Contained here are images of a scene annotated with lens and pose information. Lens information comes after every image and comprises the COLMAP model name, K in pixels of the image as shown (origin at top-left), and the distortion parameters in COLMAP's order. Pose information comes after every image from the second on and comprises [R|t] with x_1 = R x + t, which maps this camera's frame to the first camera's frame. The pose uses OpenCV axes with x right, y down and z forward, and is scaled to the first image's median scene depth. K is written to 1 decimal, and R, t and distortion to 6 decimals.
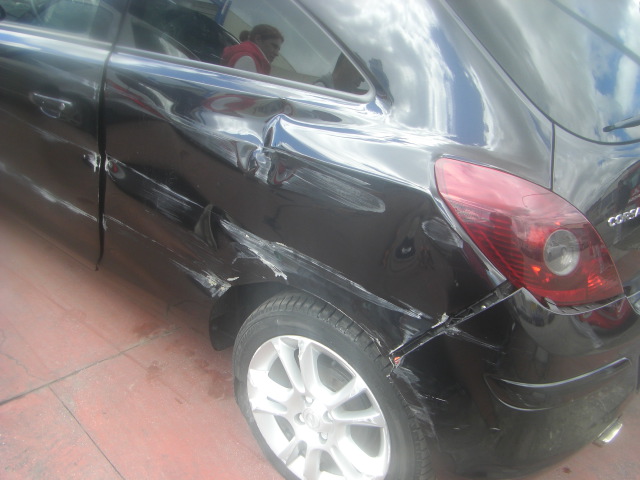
lens RADIAL K [[733.6, 0, 319.6], [0, 733.6, 244.1], [0, 0, 1]] dist [-0.158380, 0.000000]
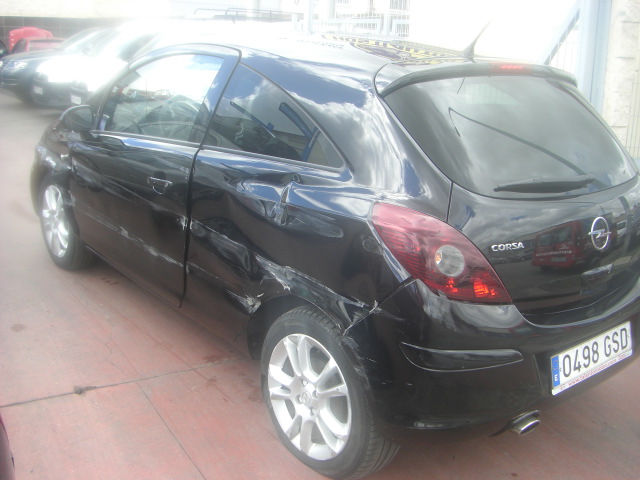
lens RADIAL K [[733.6, 0, 319.2], [0, 733.6, 239.6], [0, 0, 1]] dist [-0.158380, 0.000000]
pose [[0.981576, 0.033983, -0.188027, 0.263802], [-0.075359, 0.973142, -0.217522, 0.242814], [0.175585, 0.227684, 0.957773, -0.406102]]
